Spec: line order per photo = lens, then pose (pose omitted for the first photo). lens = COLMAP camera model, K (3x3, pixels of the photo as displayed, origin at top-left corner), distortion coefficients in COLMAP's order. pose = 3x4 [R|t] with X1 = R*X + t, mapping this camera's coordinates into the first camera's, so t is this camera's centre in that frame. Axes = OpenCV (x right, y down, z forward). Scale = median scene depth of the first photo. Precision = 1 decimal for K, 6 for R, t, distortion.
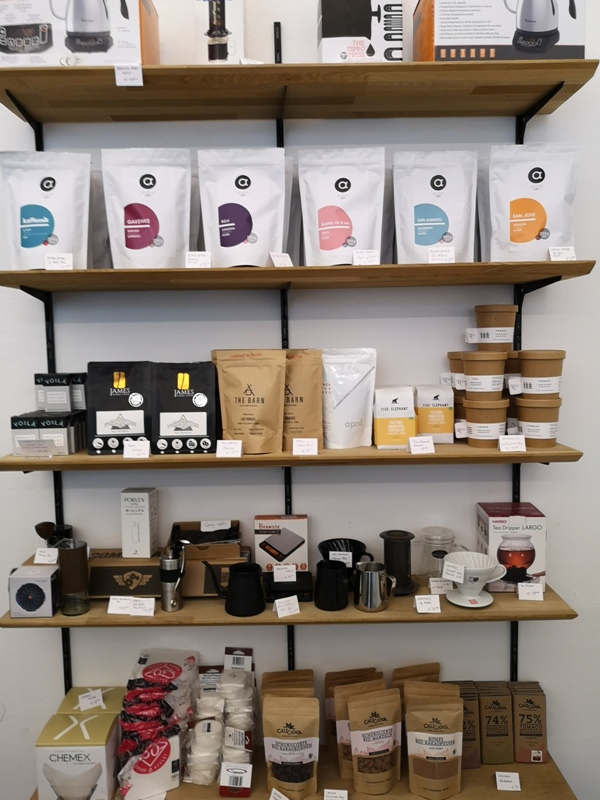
lens RADIAL K [[630.1, 0, 304.9], [0, 630.1, 395.3], [0, 0, 1]] dist [0.033916, -0.026196]
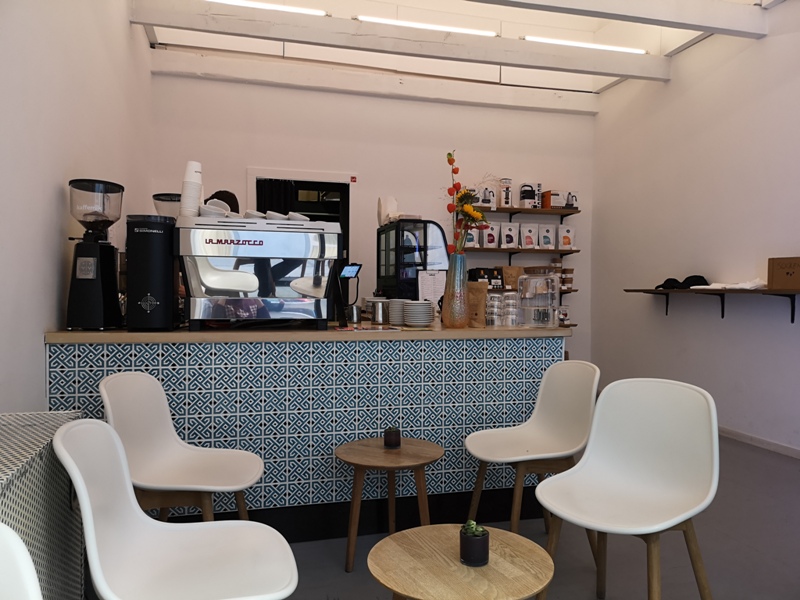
lens RADIAL K [[630.1, 0, 398.4], [0, 630.1, 305.0], [0, 0, 1]] dist [0.033916, -0.026196]
pose [[0.969783, 0.021783, 0.242993, -1.957867], [-0.008499, 0.998418, -0.055584, 0.464548], [-0.243819, 0.051840, 0.968434, -3.162482]]
